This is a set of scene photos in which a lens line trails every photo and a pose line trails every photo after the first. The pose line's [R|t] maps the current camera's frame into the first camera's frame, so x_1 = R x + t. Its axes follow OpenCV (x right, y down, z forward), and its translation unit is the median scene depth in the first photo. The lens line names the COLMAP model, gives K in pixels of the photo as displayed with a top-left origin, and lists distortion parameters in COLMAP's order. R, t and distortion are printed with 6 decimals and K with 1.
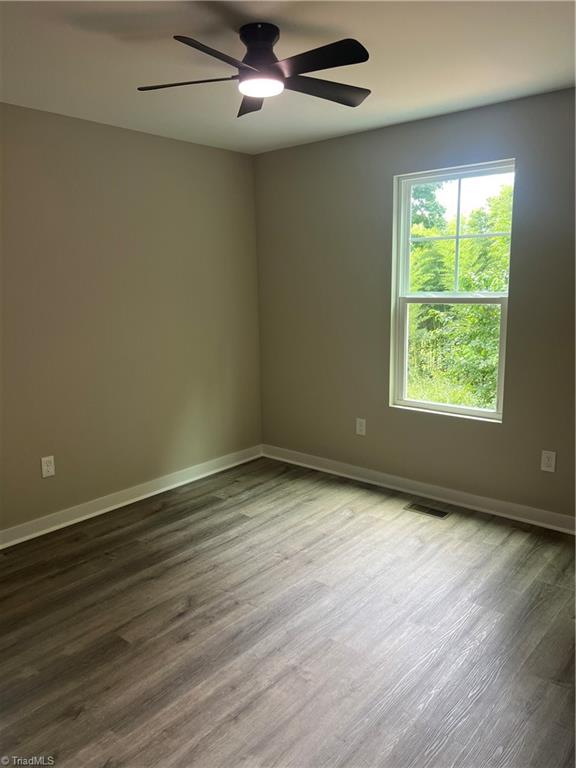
lens RADIAL K [[585.5, 0, 287.6], [0, 585.5, 378.6], [0, 0, 1]] dist [0.067141, -0.077788]
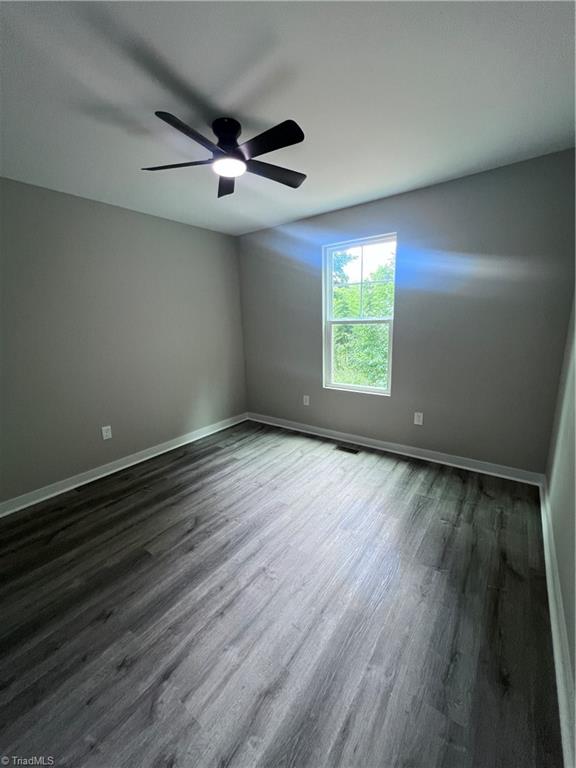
lens RADIAL K [[308.7, 0, 294.6], [0, 308.7, 384.1], [0, 0, 1]] dist [0.000326, 0.001102]
pose [[0.995811, -0.028699, 0.086820, 0.026613], [0.025320, 0.998888, 0.039782, 0.001271], [-0.087865, -0.037417, 0.995429, 0.196762]]
